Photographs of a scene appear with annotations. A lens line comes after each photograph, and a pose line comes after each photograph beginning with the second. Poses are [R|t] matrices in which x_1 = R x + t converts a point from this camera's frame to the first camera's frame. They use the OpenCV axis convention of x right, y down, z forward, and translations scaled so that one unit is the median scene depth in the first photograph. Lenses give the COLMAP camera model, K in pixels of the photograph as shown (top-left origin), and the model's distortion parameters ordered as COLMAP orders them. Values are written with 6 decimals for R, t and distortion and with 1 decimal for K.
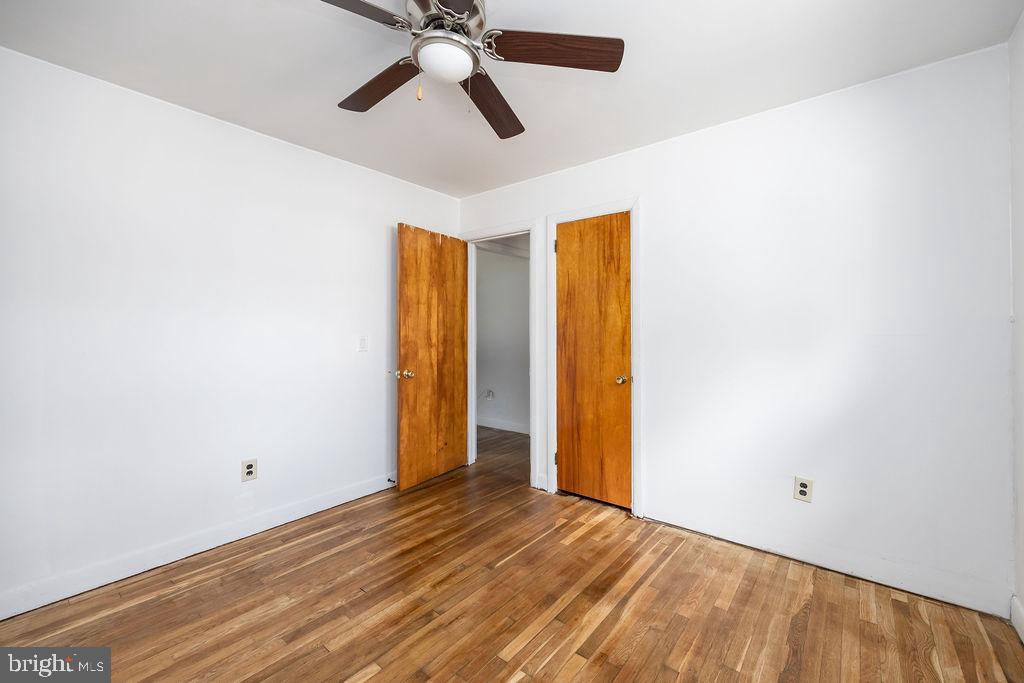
lens RADIAL K [[394.8, 0, 511.3], [0, 394.8, 342.4], [0, 0, 1]] dist [-0.002377, -0.000105]
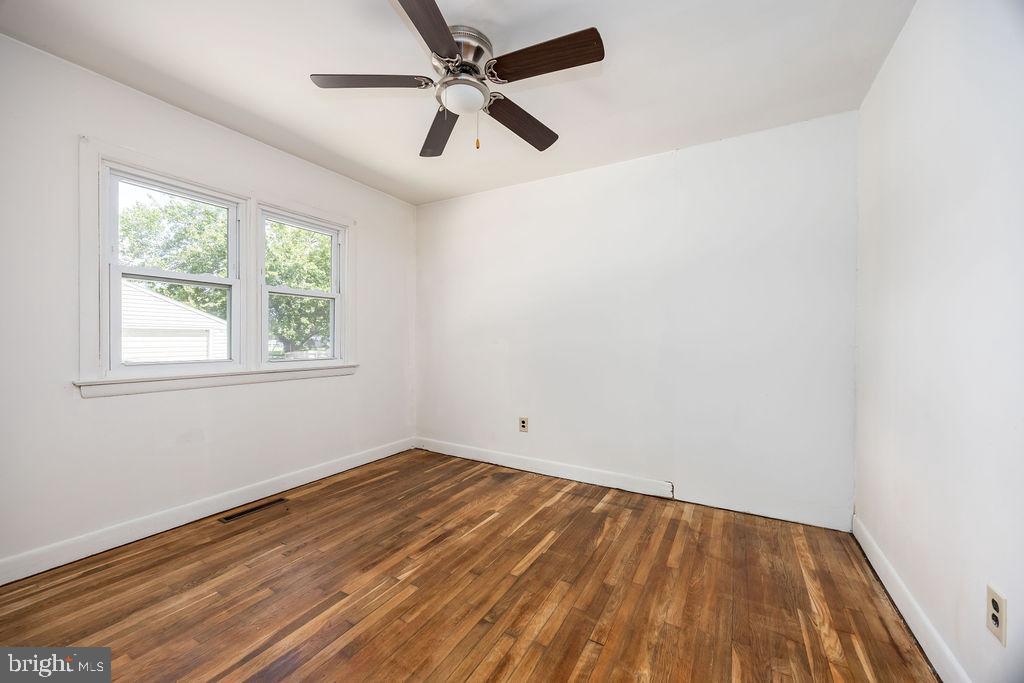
lens RADIAL K [[394.8, 0, 511.3], [0, 394.8, 342.4], [0, 0, 1]] dist [-0.002377, -0.000105]
pose [[-0.982450, -0.003567, -0.186494, -0.073418], [-0.005650, 0.999927, 0.010639, 0.034799], [0.186442, 0.011506, -0.982399, 1.937301]]
